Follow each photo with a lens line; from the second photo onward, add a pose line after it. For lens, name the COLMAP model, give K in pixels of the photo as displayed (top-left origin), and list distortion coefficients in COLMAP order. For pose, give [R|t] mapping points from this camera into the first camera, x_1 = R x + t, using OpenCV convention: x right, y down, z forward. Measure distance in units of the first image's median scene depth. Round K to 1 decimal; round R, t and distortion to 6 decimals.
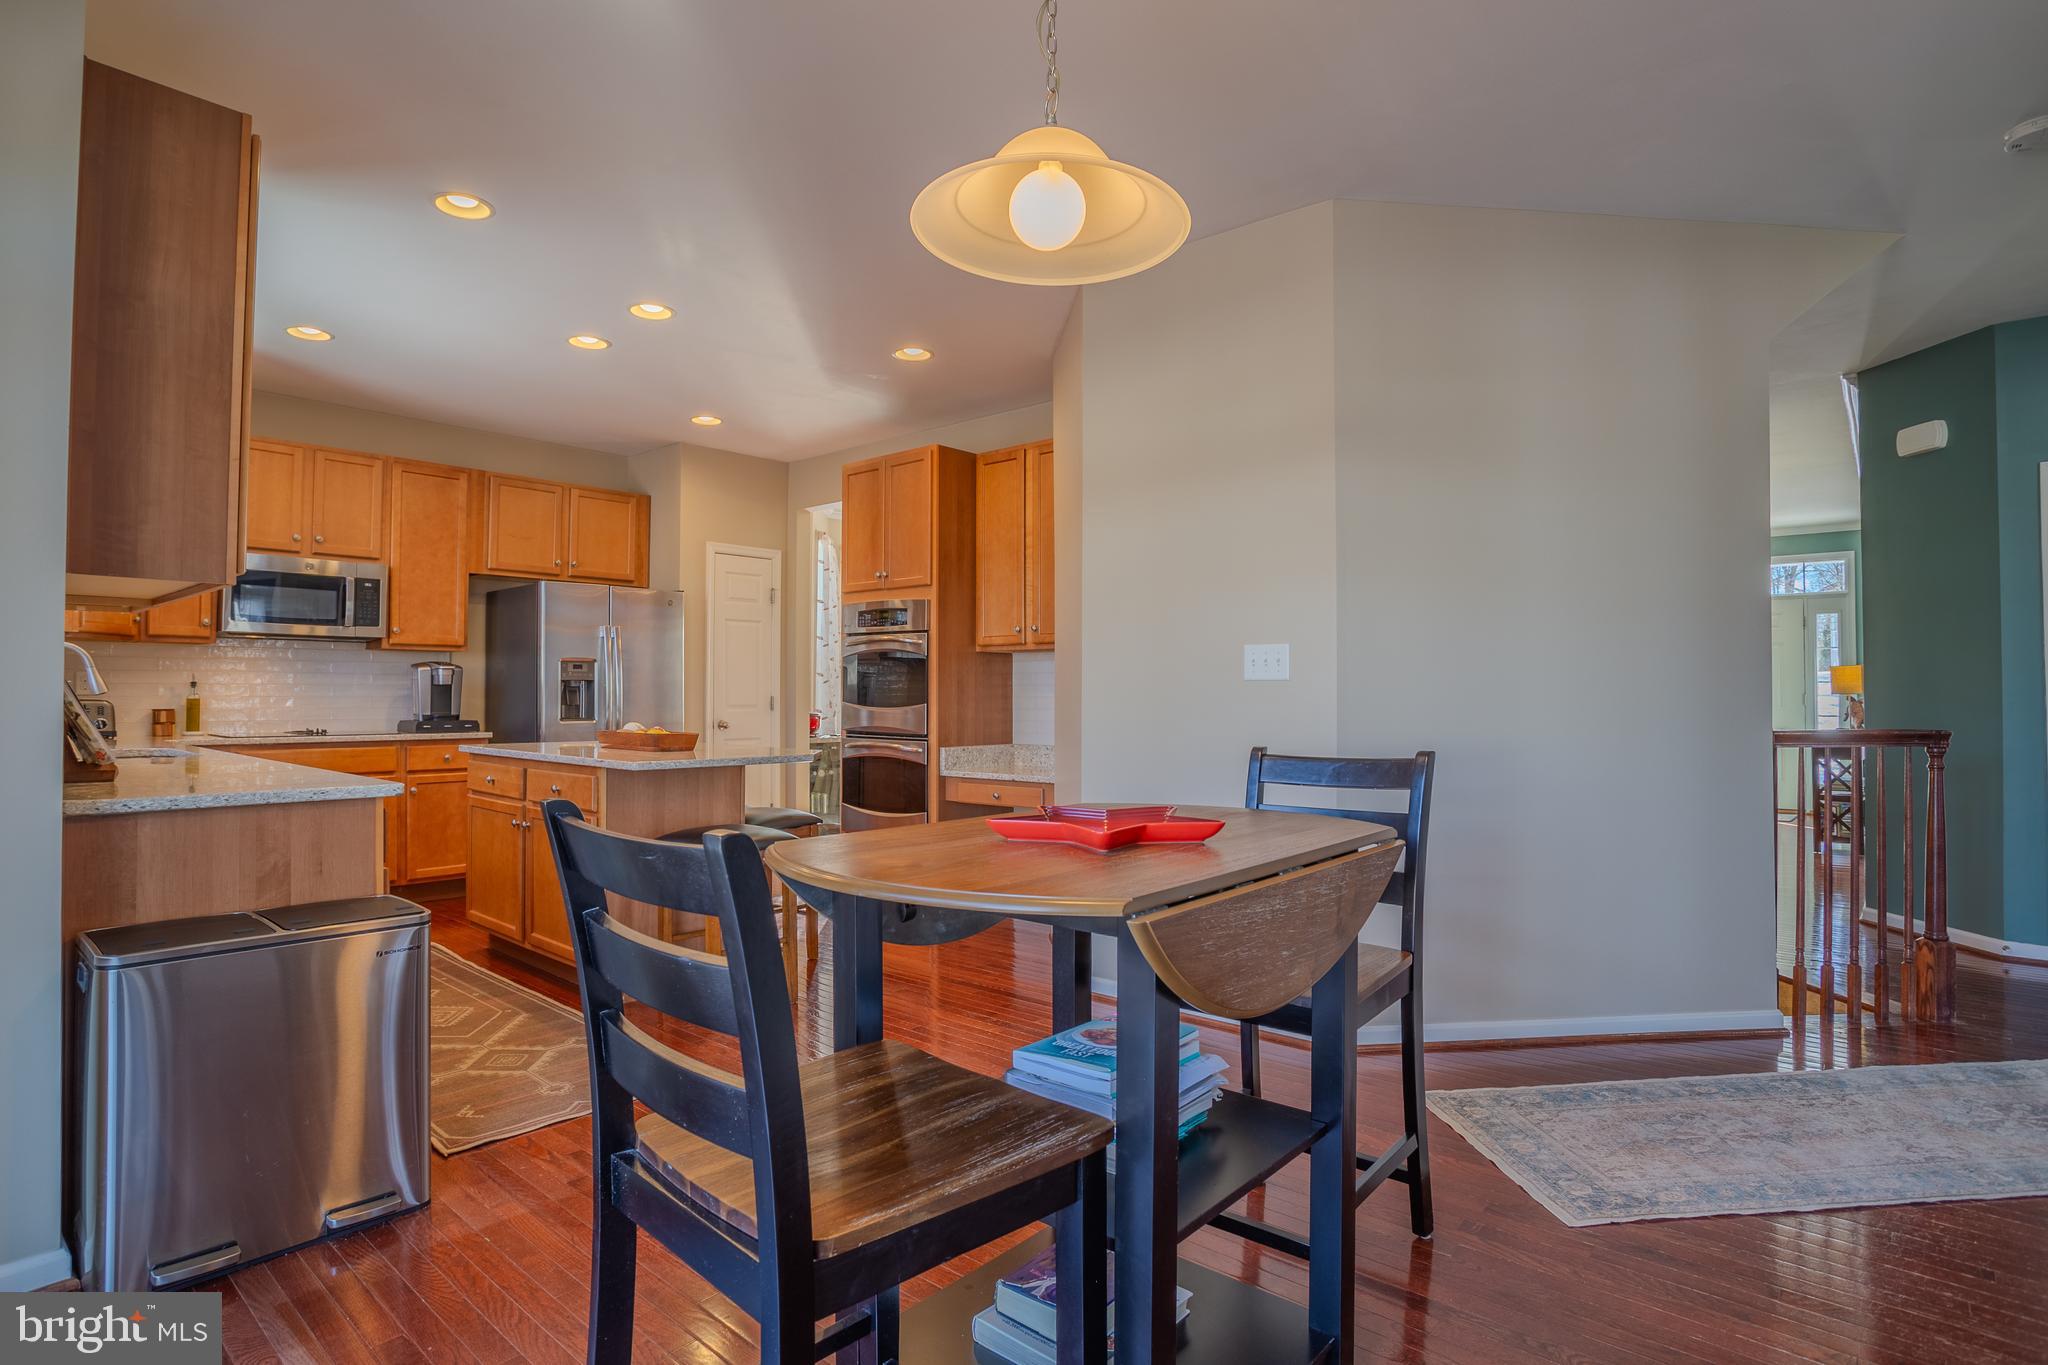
lens RADIAL K [[1010.6, 0, 1002.5], [0, 1010.6, 683.5], [0, 0, 1]] dist [-0.068821, 0.026224]
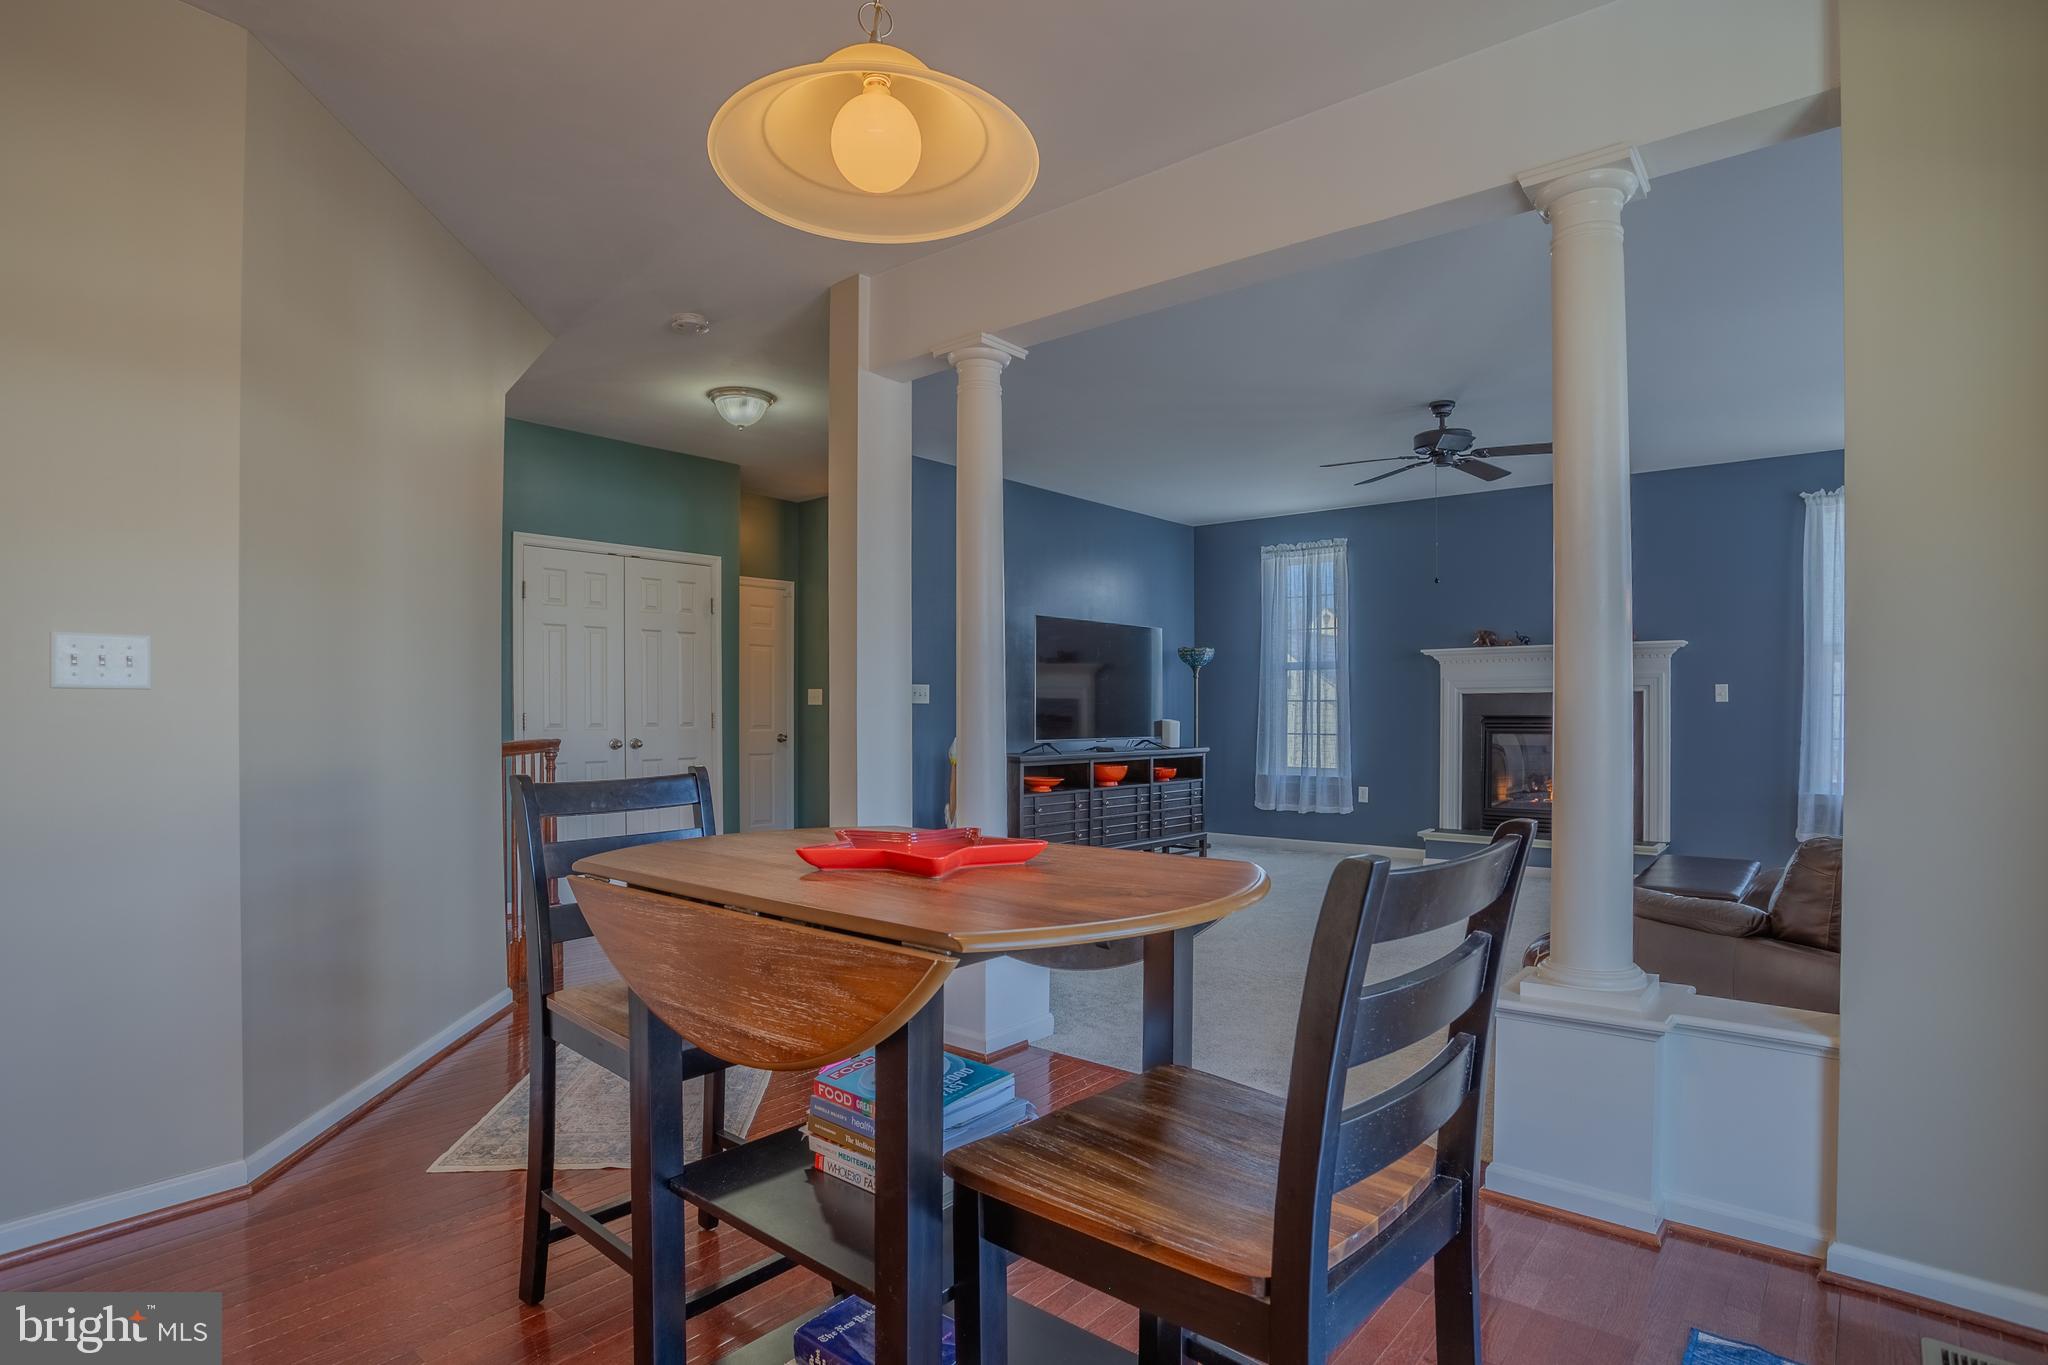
lens RADIAL K [[1063.3, 0, 1078.5], [0, 1063.3, 716.3], [0, 0, 1]] dist [-0.019087, 0.001559]
pose [[-0.068267, -0.008283, 0.997633, -0.240791], [-0.010322, 0.999918, 0.007595, 0.002326], [-0.997614, -0.009779, -0.068347, 0.258679]]
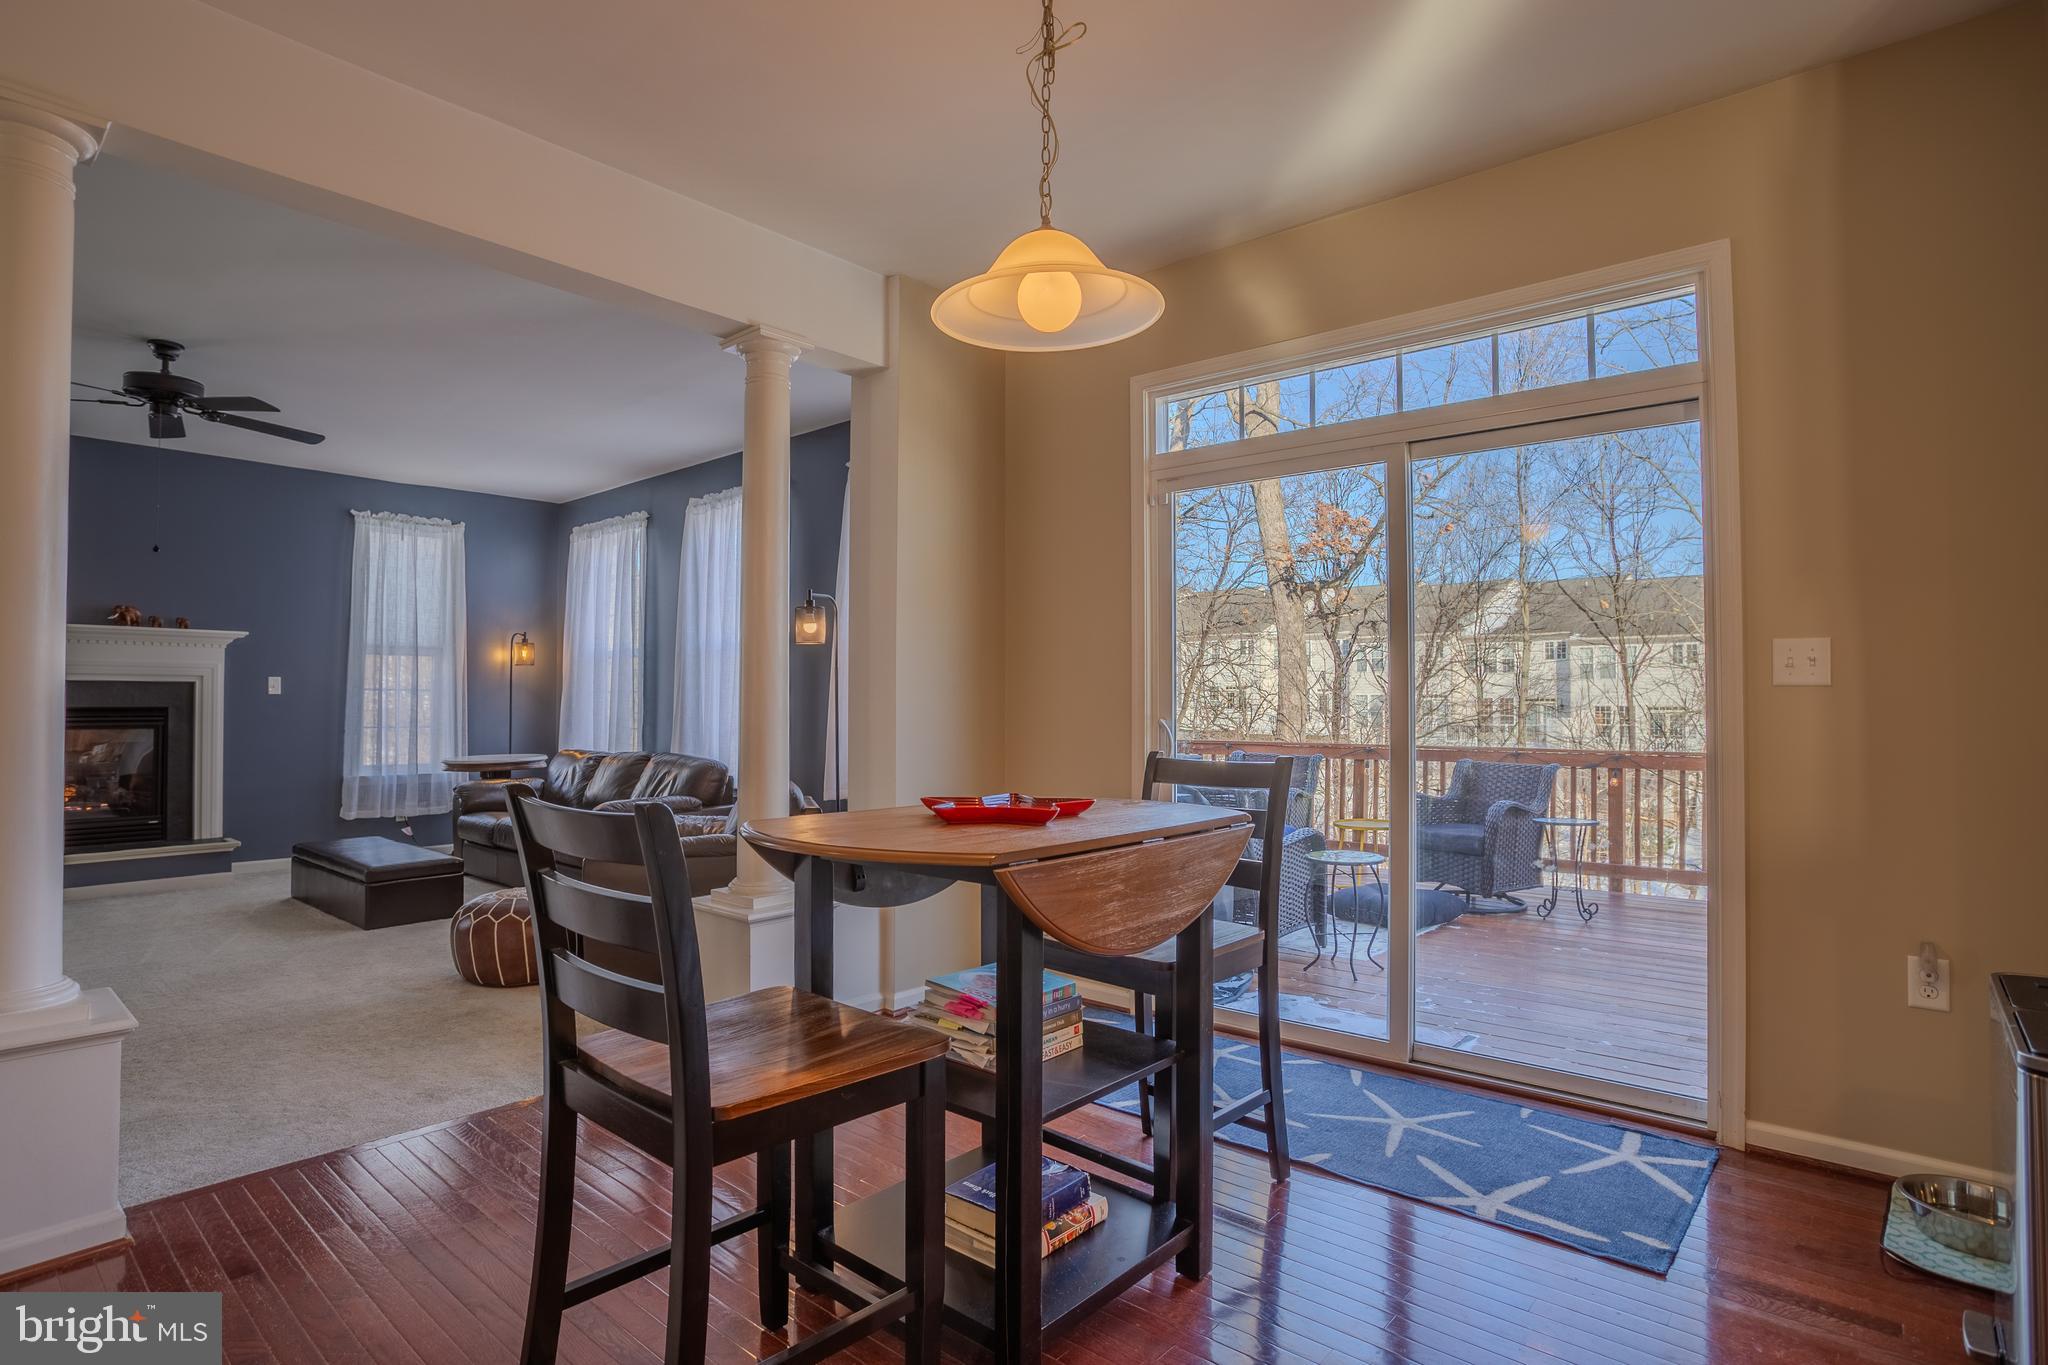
lens RADIAL K [[1039.7, 0, 1003.0], [0, 1039.7, 680.6], [0, 0, 1]] dist [-0.048155, 0.008794]
pose [[-0.999815, -0.004403, 0.018709, 0.032686], [-0.005024, 0.999433, -0.033287, 0.007908], [-0.018552, -0.033375, -0.999271, 0.639132]]
